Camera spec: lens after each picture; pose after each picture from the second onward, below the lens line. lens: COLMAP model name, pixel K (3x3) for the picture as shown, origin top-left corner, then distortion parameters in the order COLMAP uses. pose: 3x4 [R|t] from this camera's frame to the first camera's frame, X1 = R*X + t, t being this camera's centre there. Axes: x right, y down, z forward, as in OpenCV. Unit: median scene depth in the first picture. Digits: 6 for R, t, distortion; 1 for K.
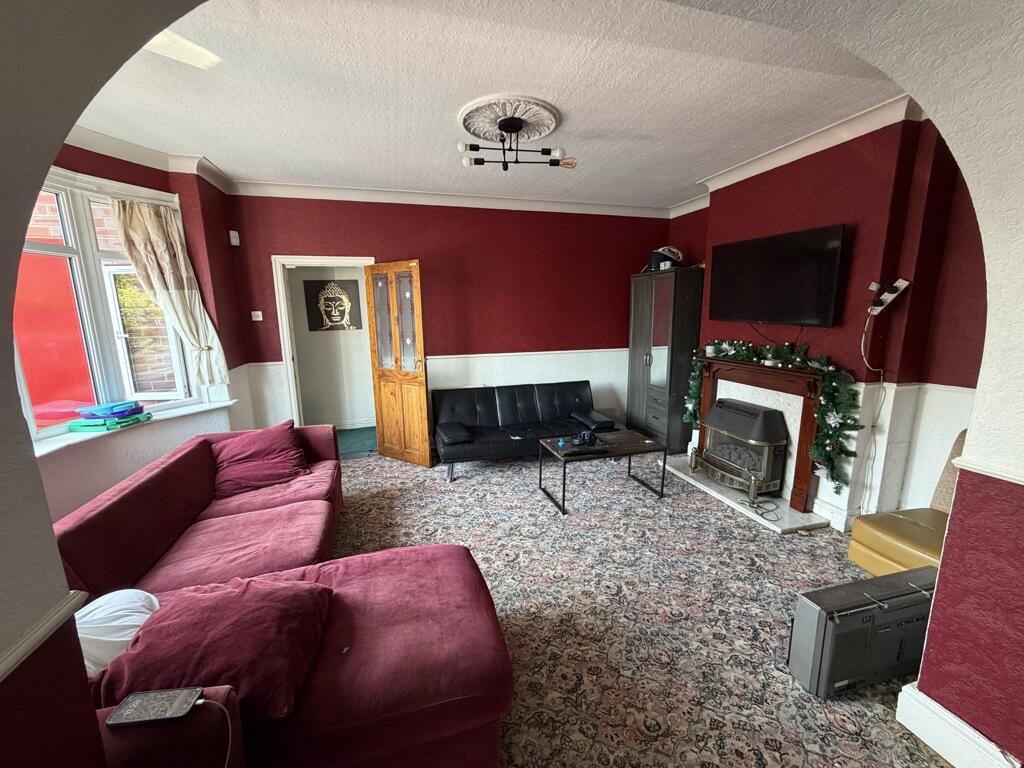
lens RADIAL K [[411.6, 0, 512.6], [0, 411.6, 385.9], [0, 0, 1]] dist [0.001416, -0.000587]
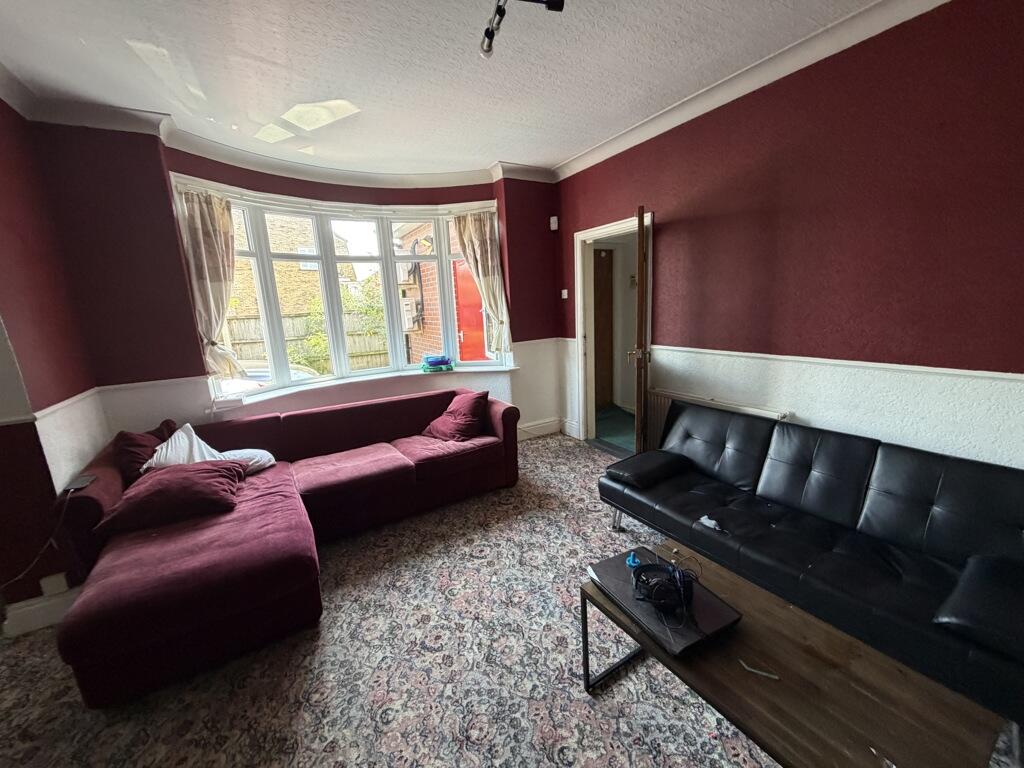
lens RADIAL K [[411.6, 0, 512.5], [0, 411.6, 384.3], [0, 0, 1]] dist [0.001416, -0.000587]
pose [[0.248112, 0.186079, -0.950692, 0.506255], [-0.128031, 0.979068, 0.158219, -0.114909], [0.960234, 0.082462, 0.266743, 0.756486]]
